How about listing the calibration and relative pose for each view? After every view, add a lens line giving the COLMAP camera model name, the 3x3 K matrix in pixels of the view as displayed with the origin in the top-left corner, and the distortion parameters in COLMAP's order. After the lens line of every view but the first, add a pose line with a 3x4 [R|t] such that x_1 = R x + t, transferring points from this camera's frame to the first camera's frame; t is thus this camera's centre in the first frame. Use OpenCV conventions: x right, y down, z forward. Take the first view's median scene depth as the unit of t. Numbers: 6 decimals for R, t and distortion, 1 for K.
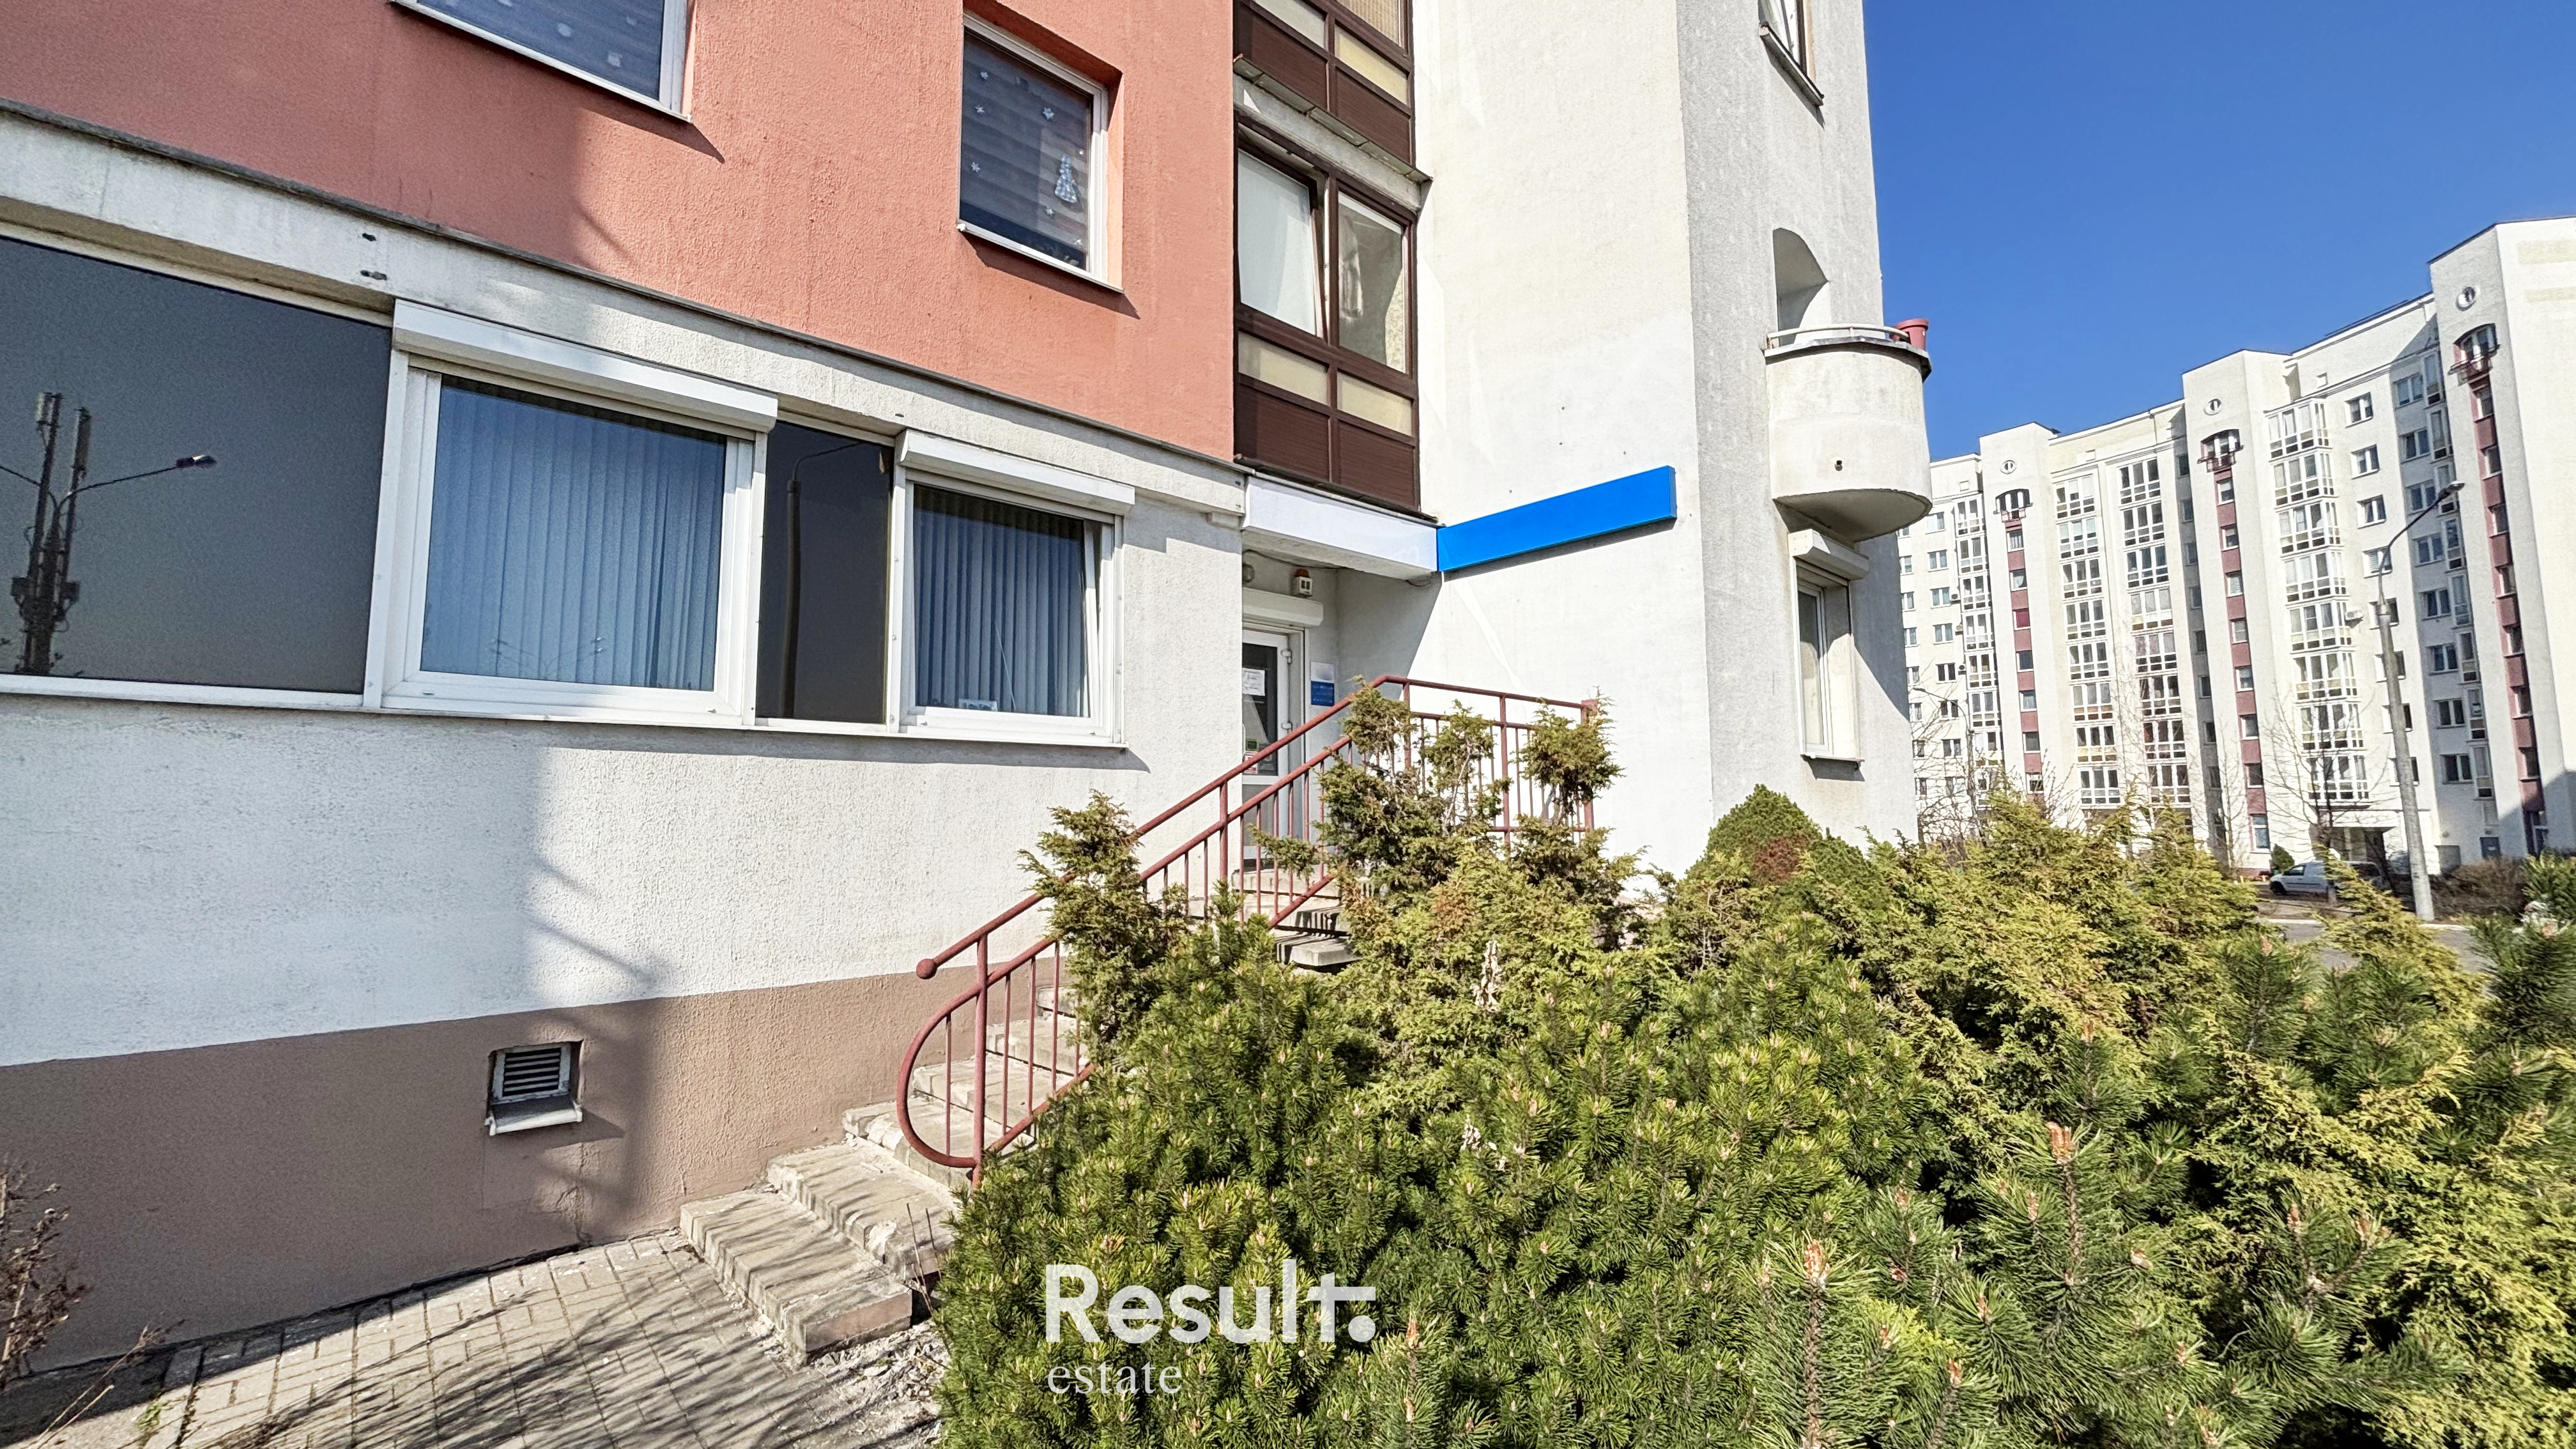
lens RADIAL K [[1038.2, 0, 1283.8], [0, 1038.2, 717.1], [0, 0, 1]] dist [-0.000897, -0.000580]
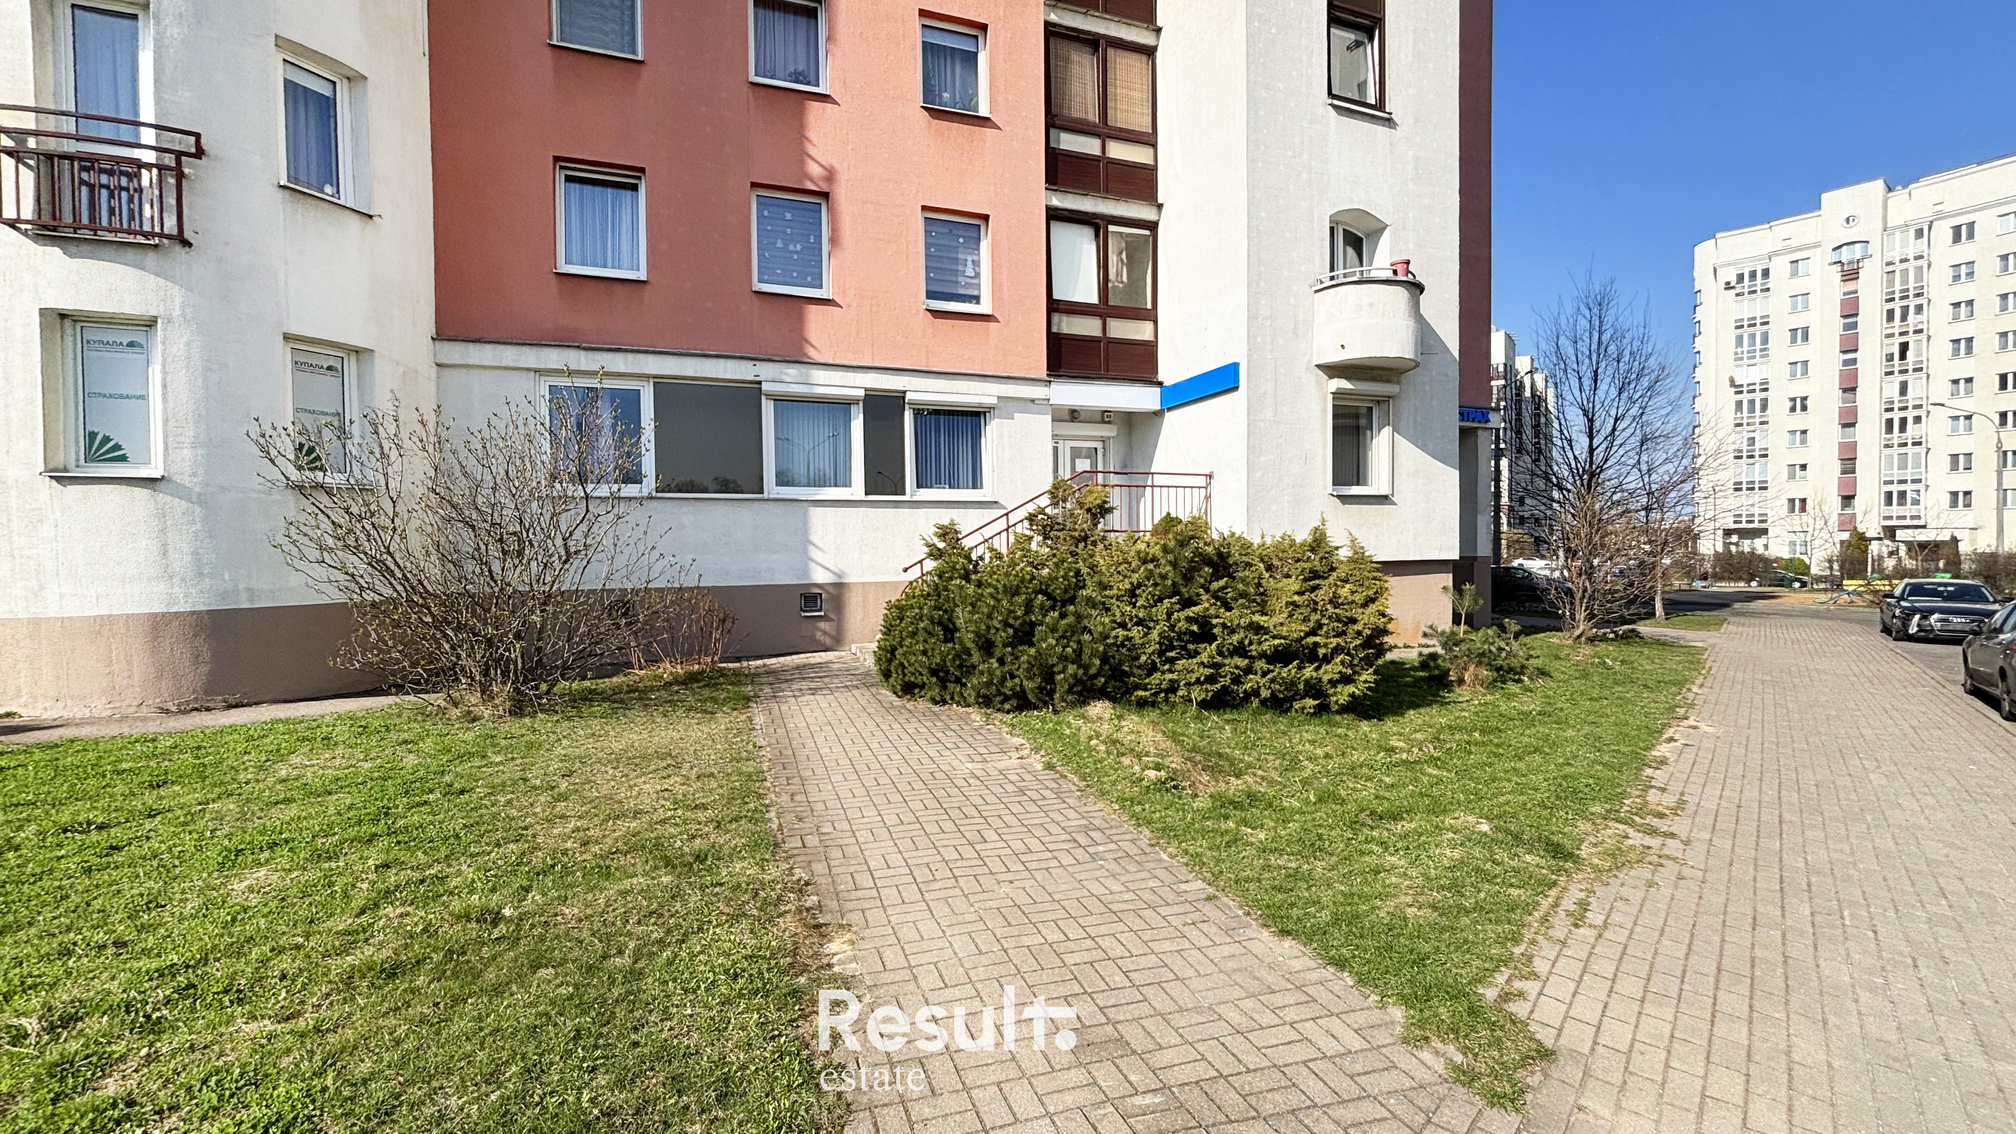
lens RADIAL K [[812.5, 0, 1007.9], [0, 812.5, 571.1], [0, 0, 1]] dist [-0.000897, -0.000580]
pose [[0.927204, 0.005664, -0.374514, 0.575988], [0.044452, 0.991155, 0.125041, -0.043856], [0.371910, -0.132587, 0.918751, -0.791222]]
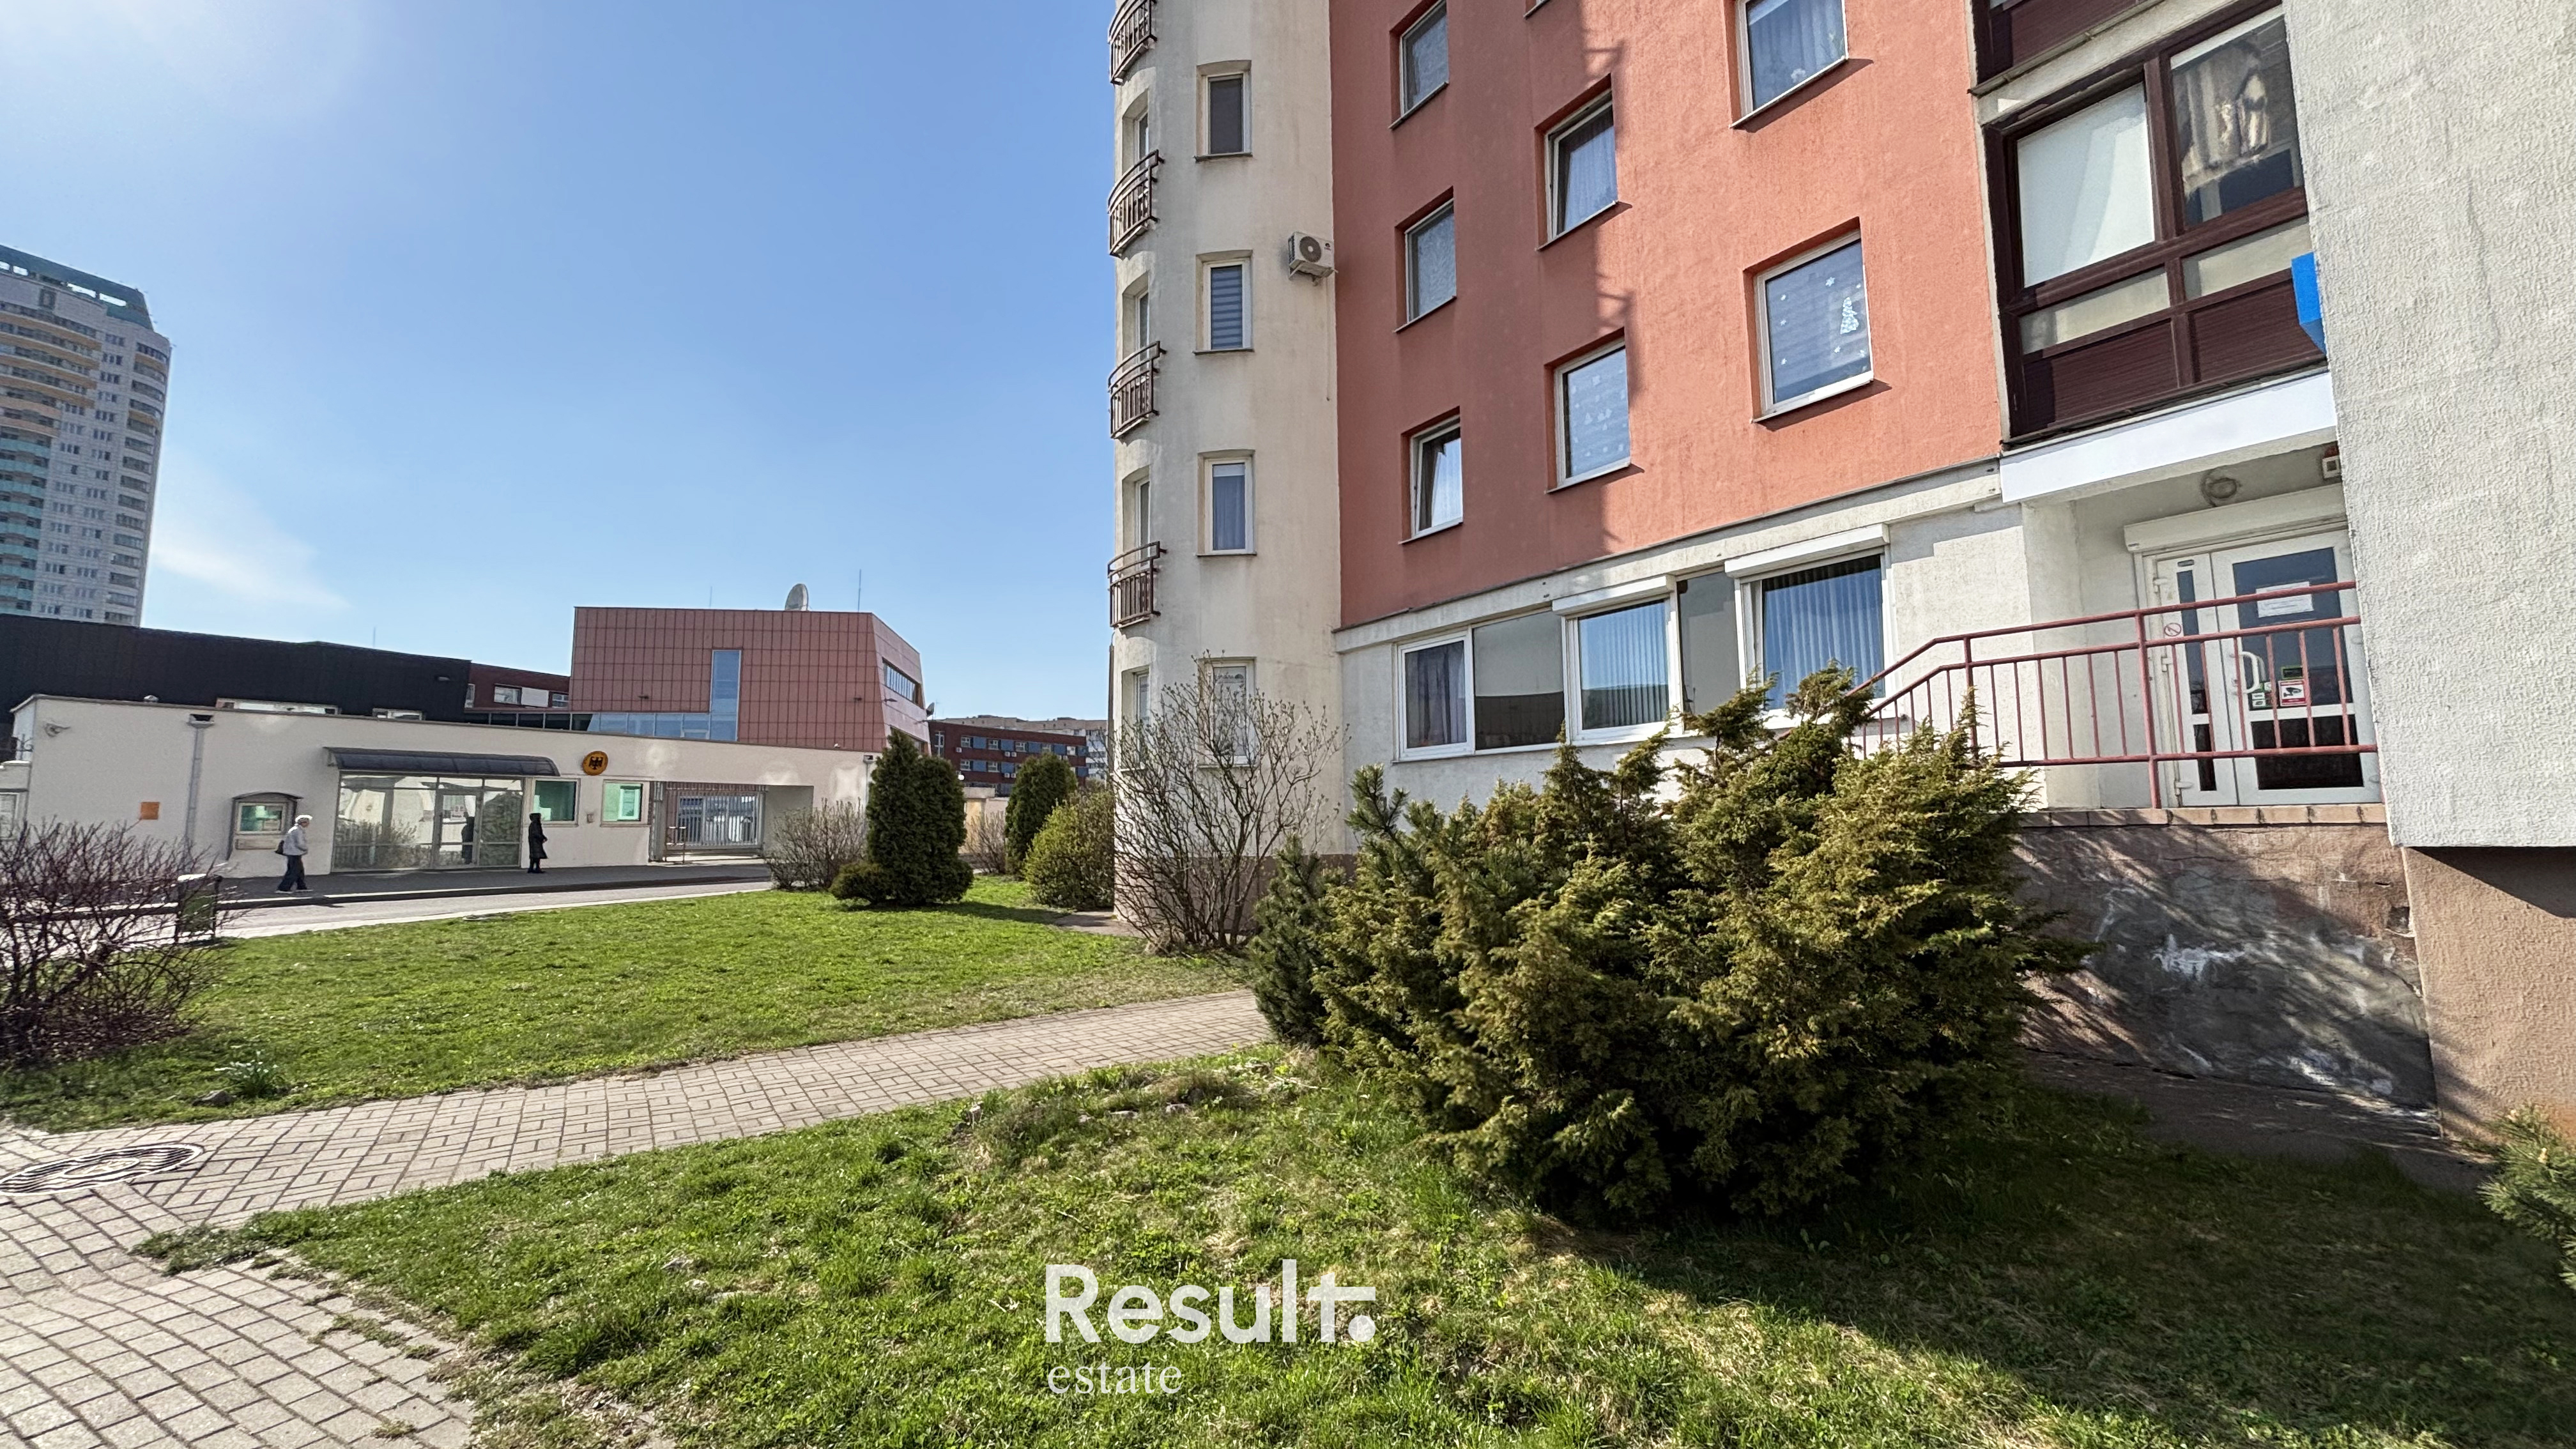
lens RADIAL K [[1038.2, 0, 1285.1], [0, 1038.2, 721.0], [0, 0, 1]] dist [-0.000897, -0.000580]
pose [[-0.114330, -0.105819, -0.987791, 1.173688], [0.109529, 0.986907, -0.118402, 0.100915], [0.987387, -0.121728, -0.101243, 0.315912]]
